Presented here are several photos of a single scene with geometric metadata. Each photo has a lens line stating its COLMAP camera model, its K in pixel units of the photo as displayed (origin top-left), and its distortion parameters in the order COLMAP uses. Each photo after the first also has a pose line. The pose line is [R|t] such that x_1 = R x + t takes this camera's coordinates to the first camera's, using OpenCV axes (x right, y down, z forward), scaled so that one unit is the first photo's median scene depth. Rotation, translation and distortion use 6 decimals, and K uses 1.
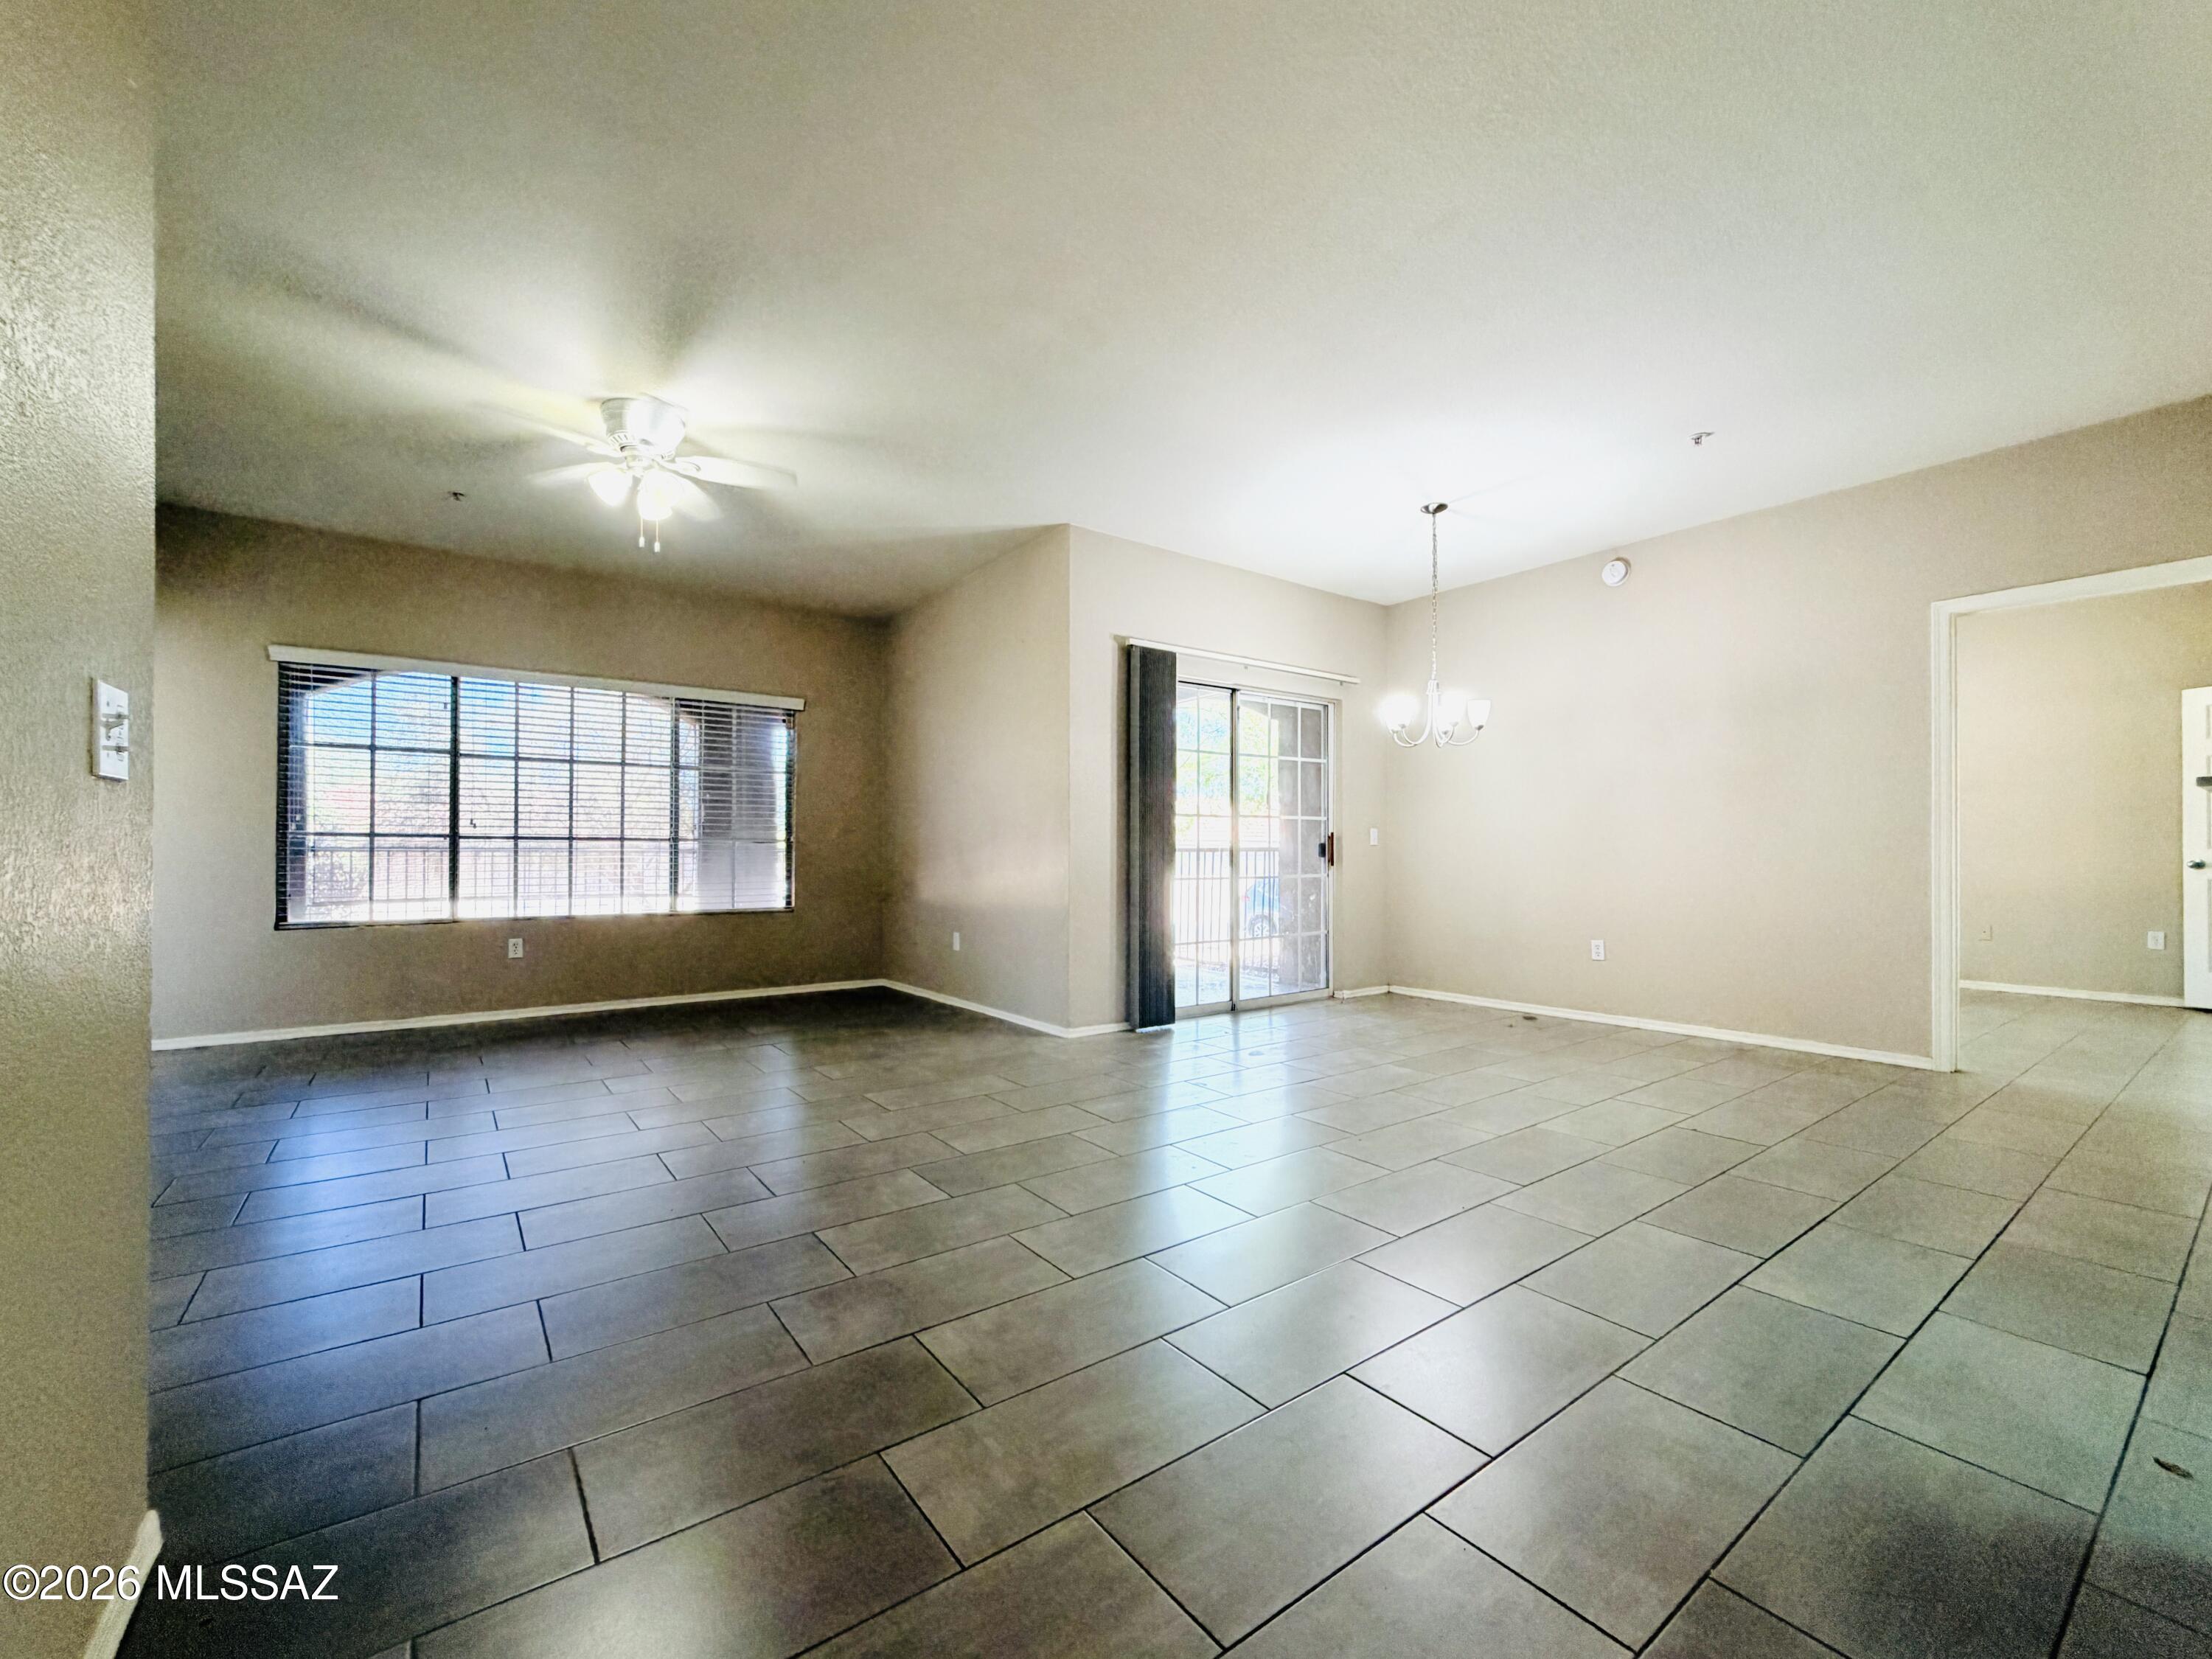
lens RADIAL K [[916.8, 0, 1103.5], [0, 916.8, 857.4], [0, 0, 1]] dist [-0.000206, -0.000130]
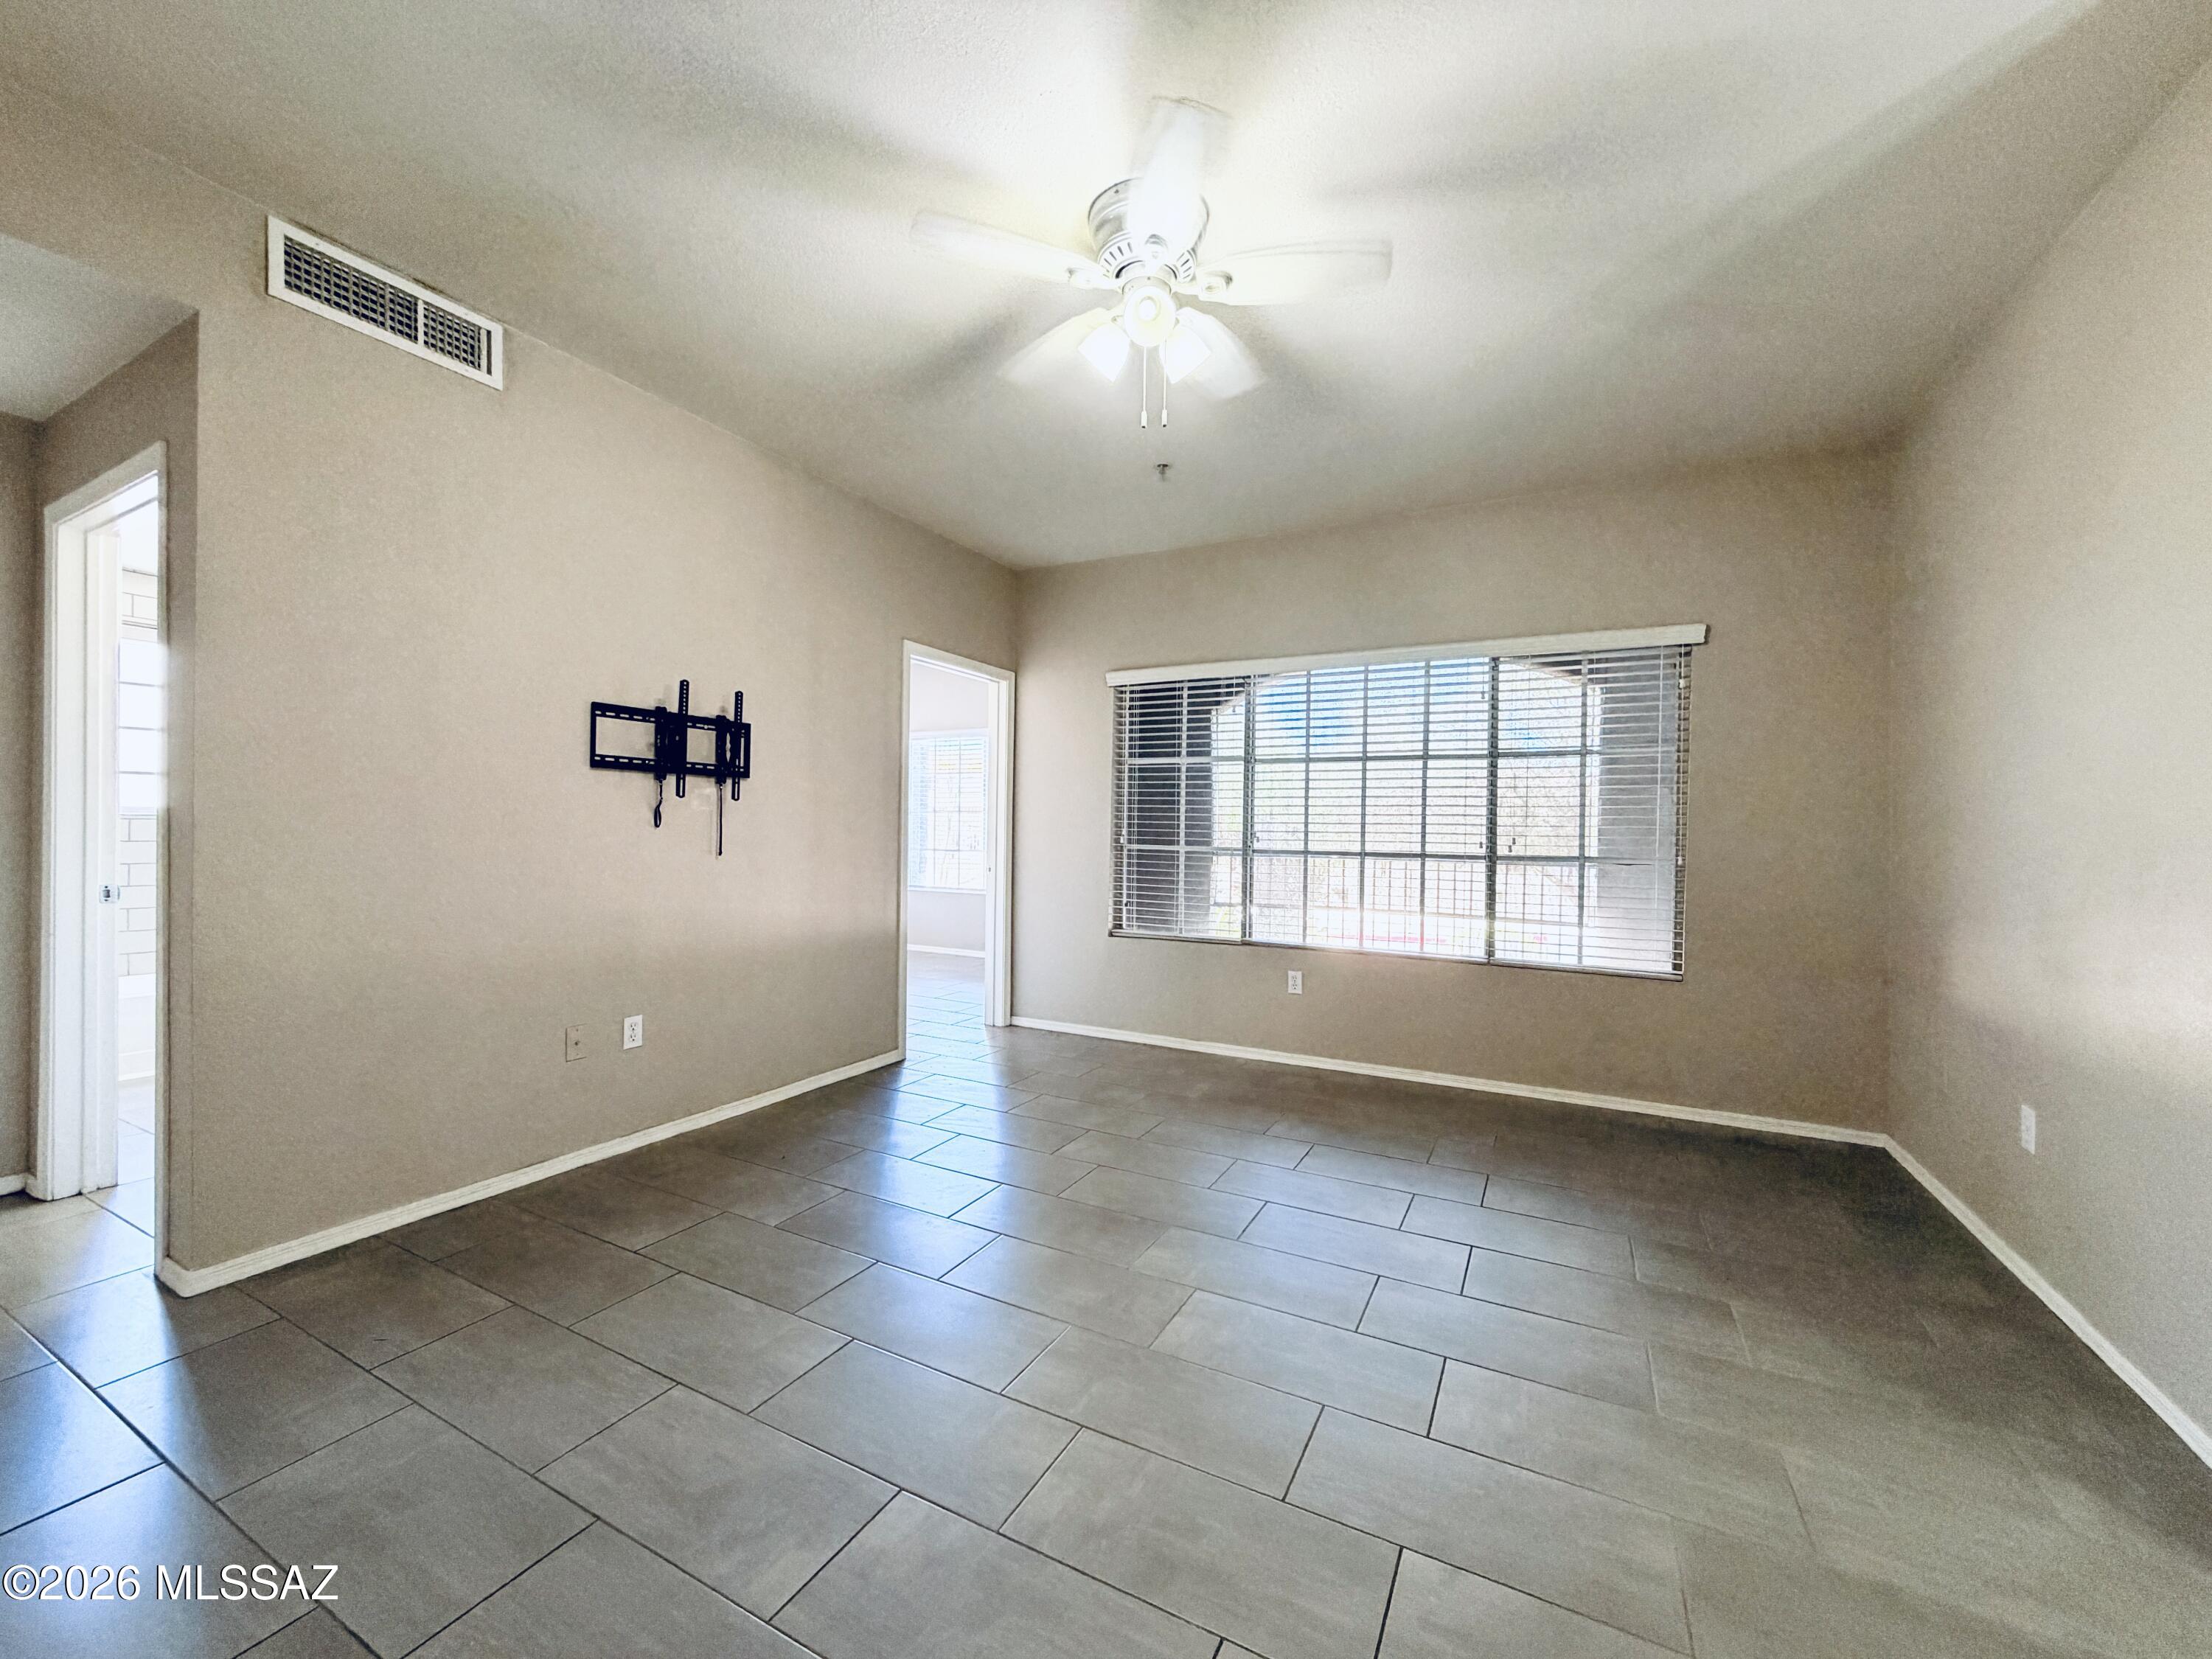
lens RADIAL K [[878.3, 0, 1100.3], [0, 878.3, 830.4], [0, 0, 1]] dist [-0.000820, -0.000154]
pose [[0.437733, 0.004739, -0.899093, 0.013800], [-0.017081, 0.999849, -0.003046, -0.038167], [0.898943, 0.016691, 0.437748, 0.489508]]
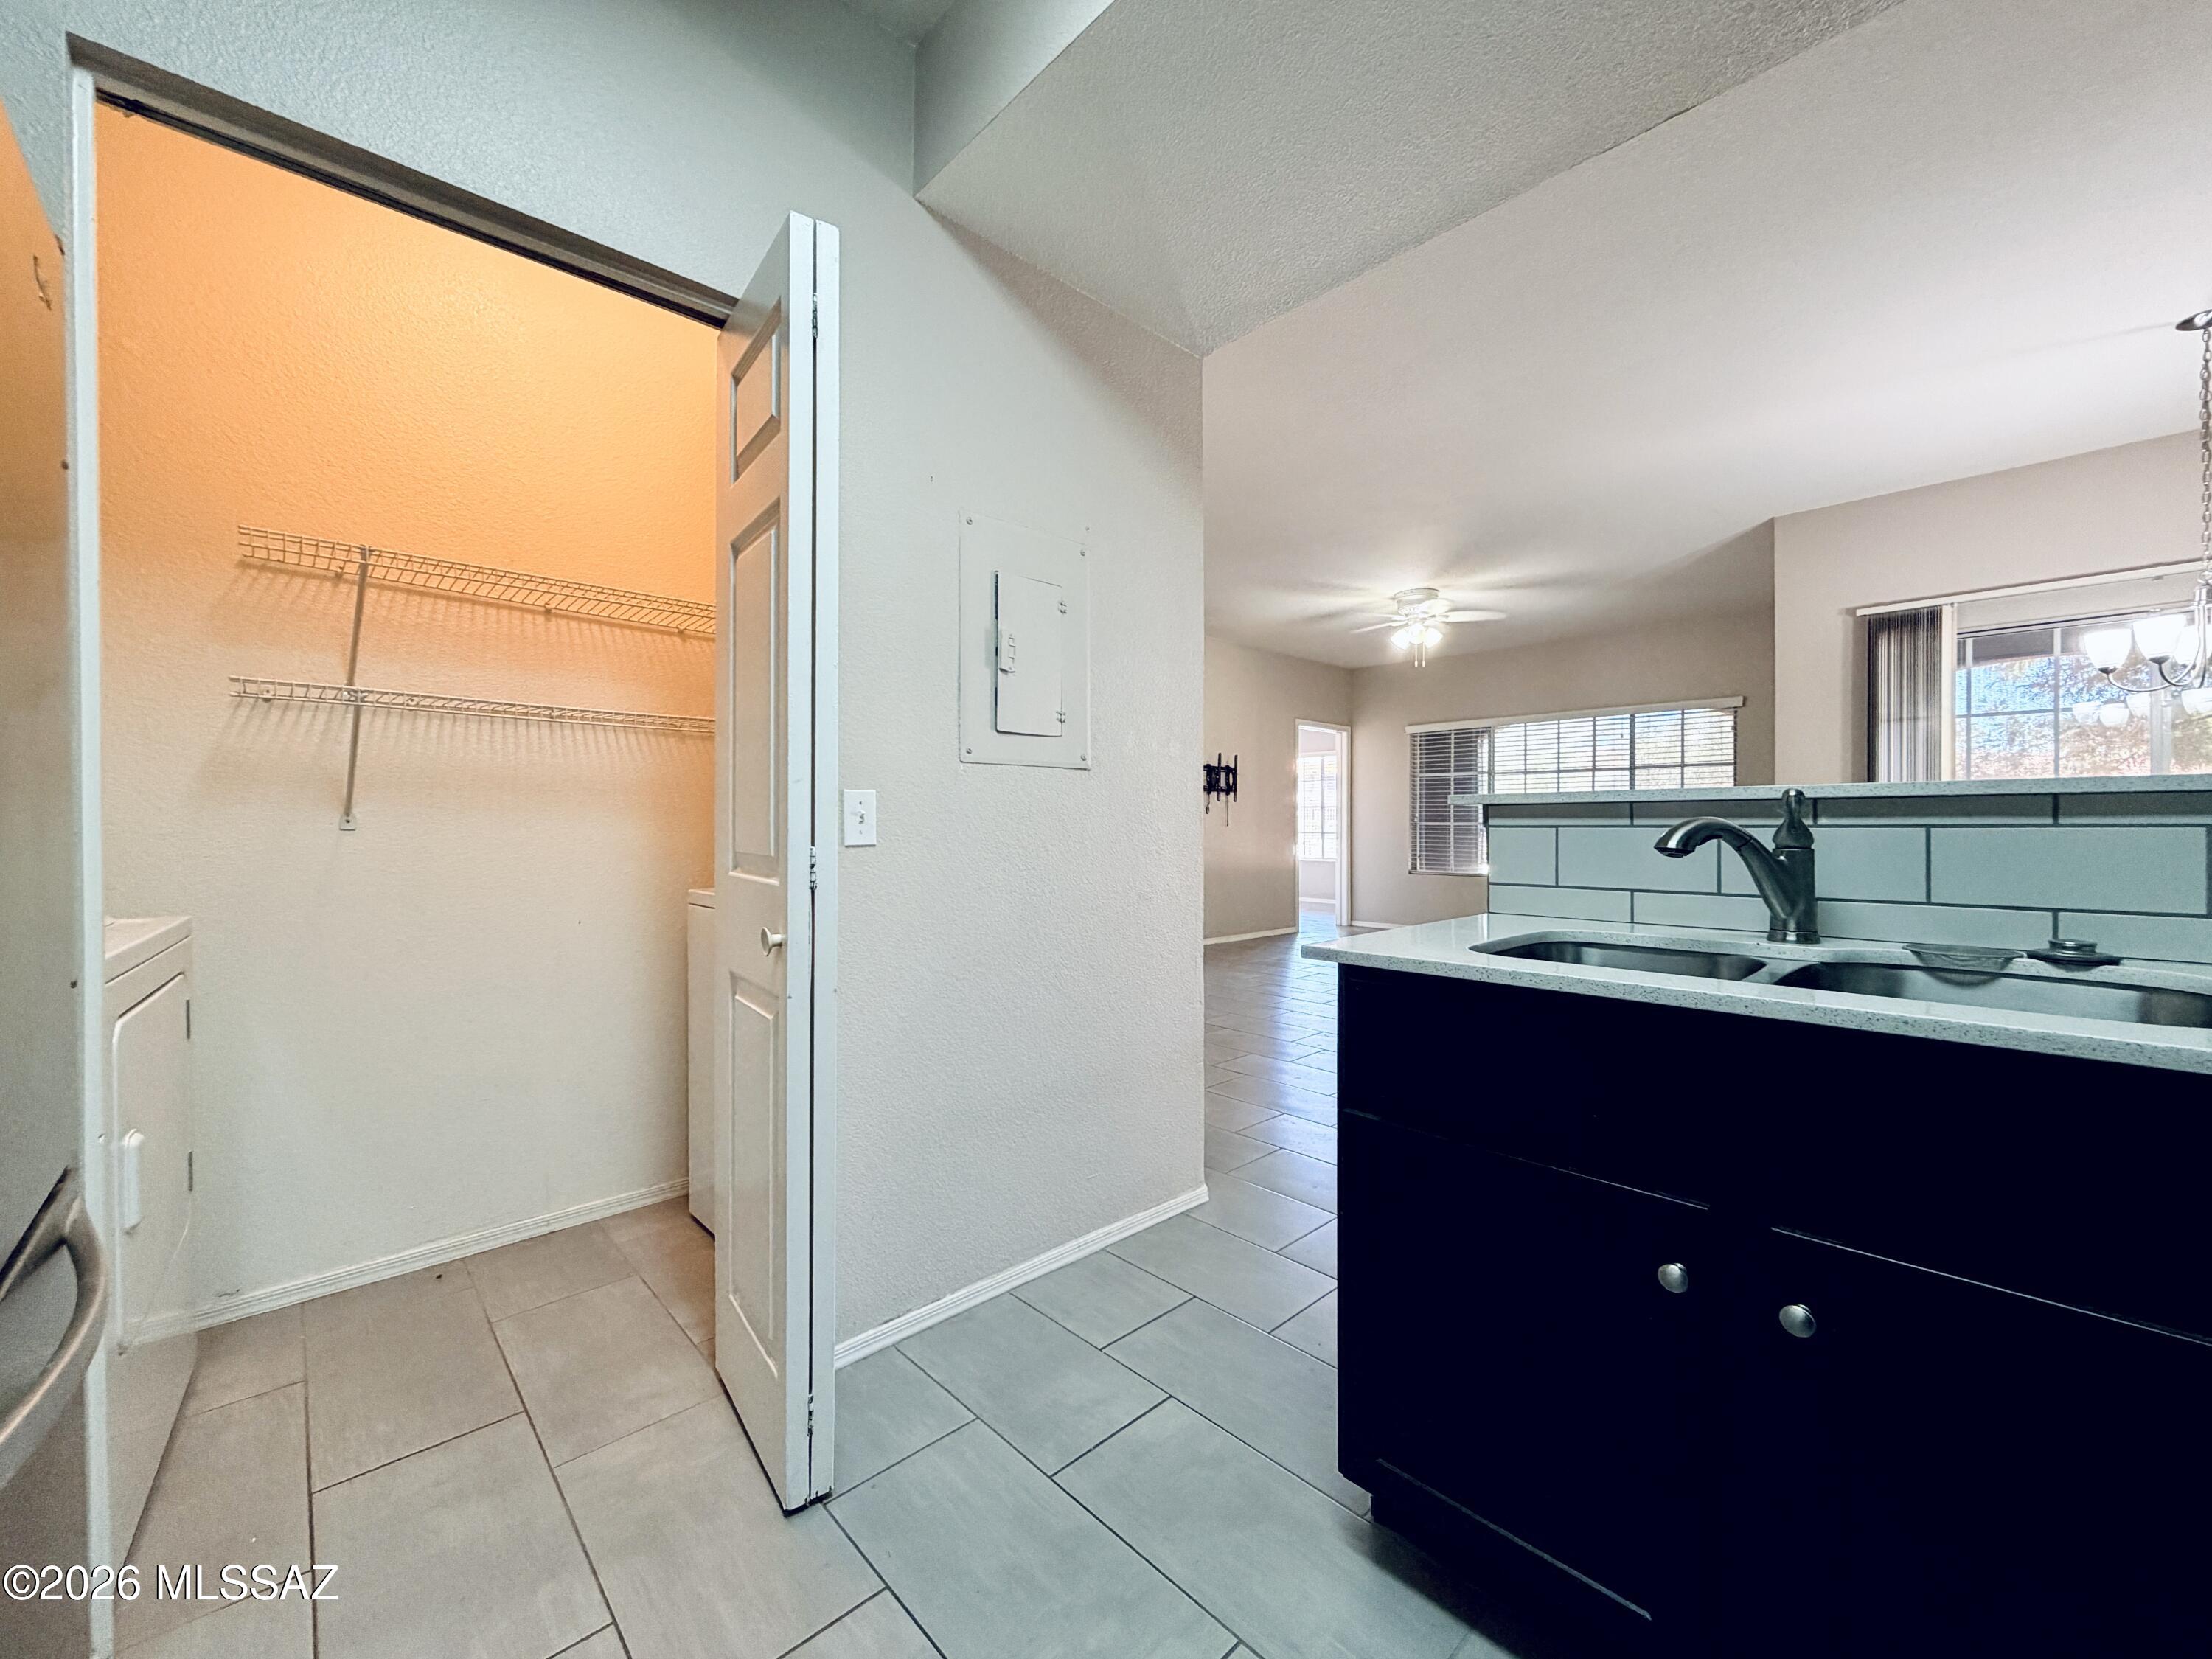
lens RADIAL K [[878.3, 0, 1100.3], [0, 878.3, 830.4], [0, 0, 1]] dist [-0.000820, -0.000154]
pose [[0.116357, 0.005003, -0.993195, 0.780182], [-0.005499, 0.999975, 0.004393, -0.014450], [0.993192, 0.004951, 0.116381, 0.125421]]
